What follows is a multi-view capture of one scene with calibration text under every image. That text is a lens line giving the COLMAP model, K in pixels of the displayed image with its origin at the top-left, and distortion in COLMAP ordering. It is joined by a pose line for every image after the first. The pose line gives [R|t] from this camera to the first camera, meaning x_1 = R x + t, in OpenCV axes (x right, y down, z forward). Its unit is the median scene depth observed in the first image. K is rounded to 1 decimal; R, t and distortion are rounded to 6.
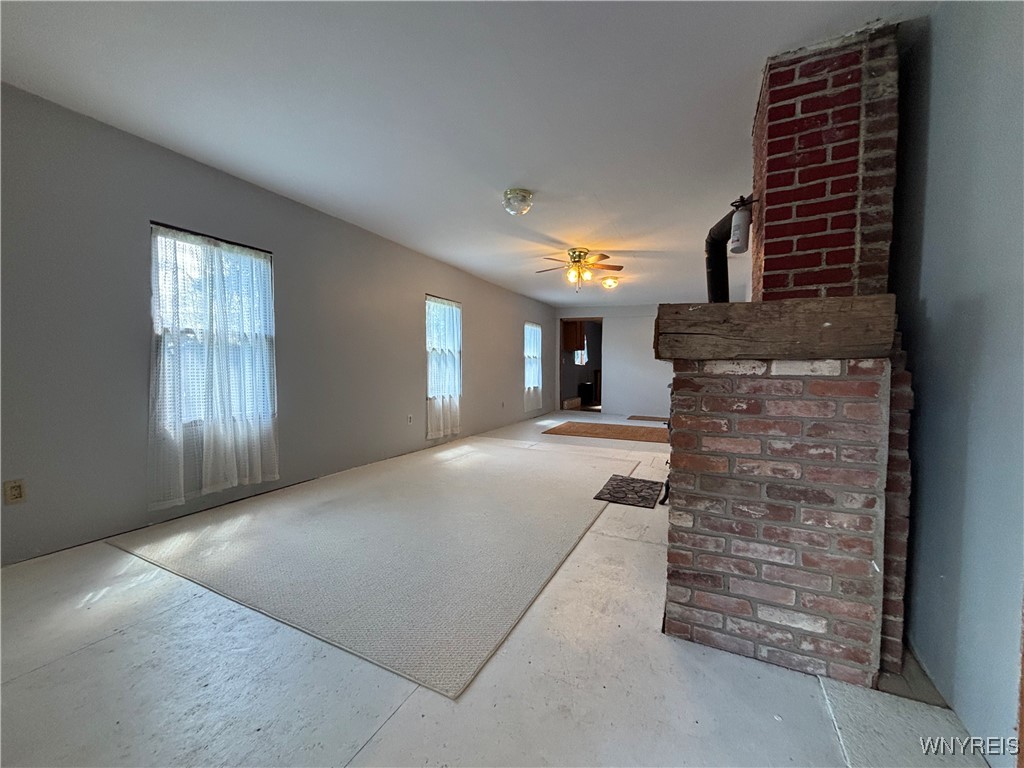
lens RADIAL K [[410.9, 0, 512.6], [0, 410.9, 382.4], [0, 0, 1]] dist [-0.000496, 0.000374]
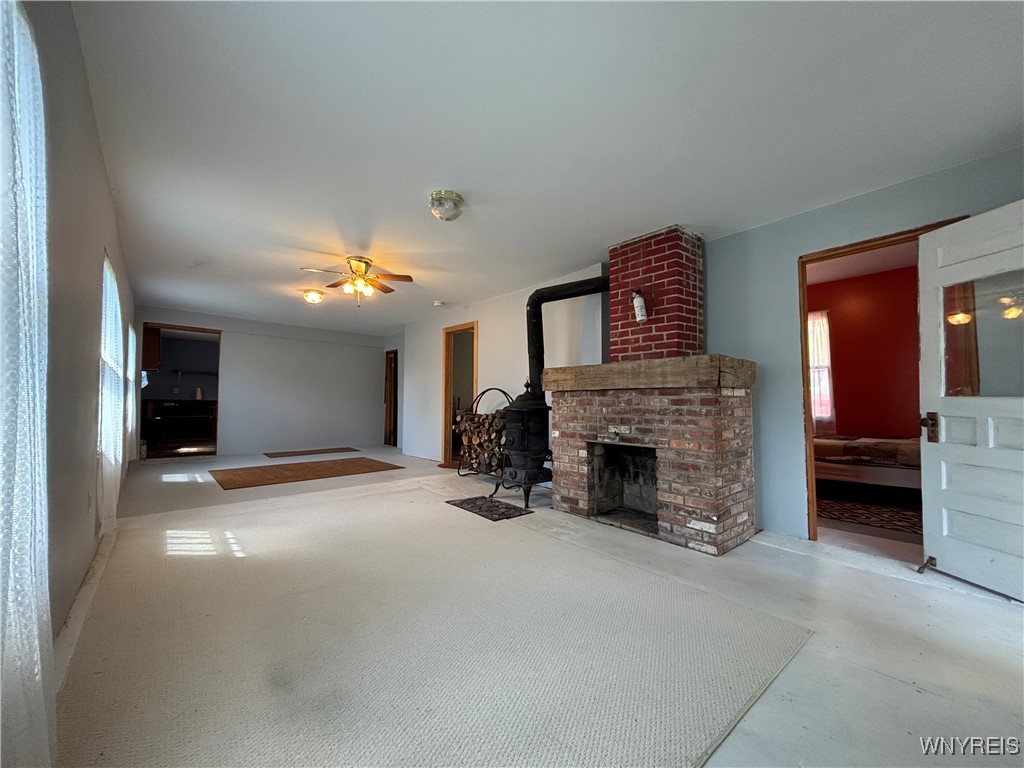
lens RADIAL K [[410.9, 0, 512.6], [0, 410.9, 382.4], [0, 0, 1]] dist [-0.000496, 0.000374]
pose [[0.406586, 0.031704, 0.913062, -0.716980], [0.034074, 0.998176, -0.049832, -0.008699], [-0.912977, 0.051373, 0.404764, 0.518292]]
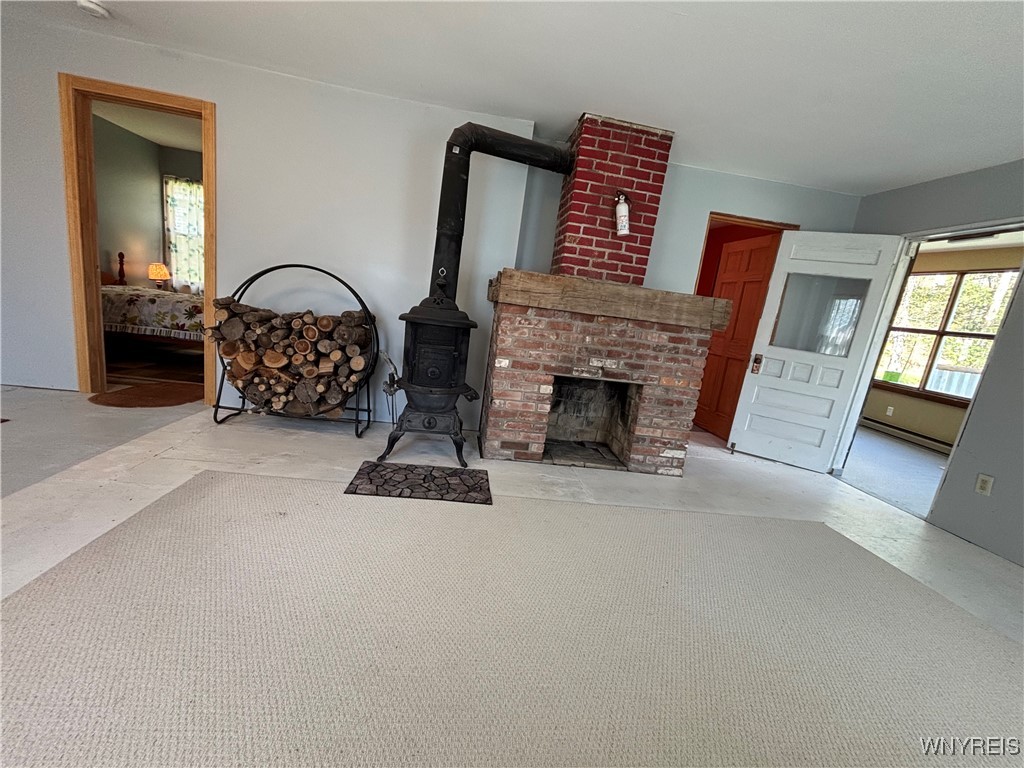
lens RADIAL K [[410.9, 0, 512.6], [0, 410.9, 382.4], [0, 0, 1]] dist [-0.000496, 0.000374]
pose [[-0.525848, -0.241062, 0.815704, -0.319506], [-0.107079, 0.970131, 0.217670, -0.063089], [-0.843811, 0.027116, -0.535954, 1.306503]]
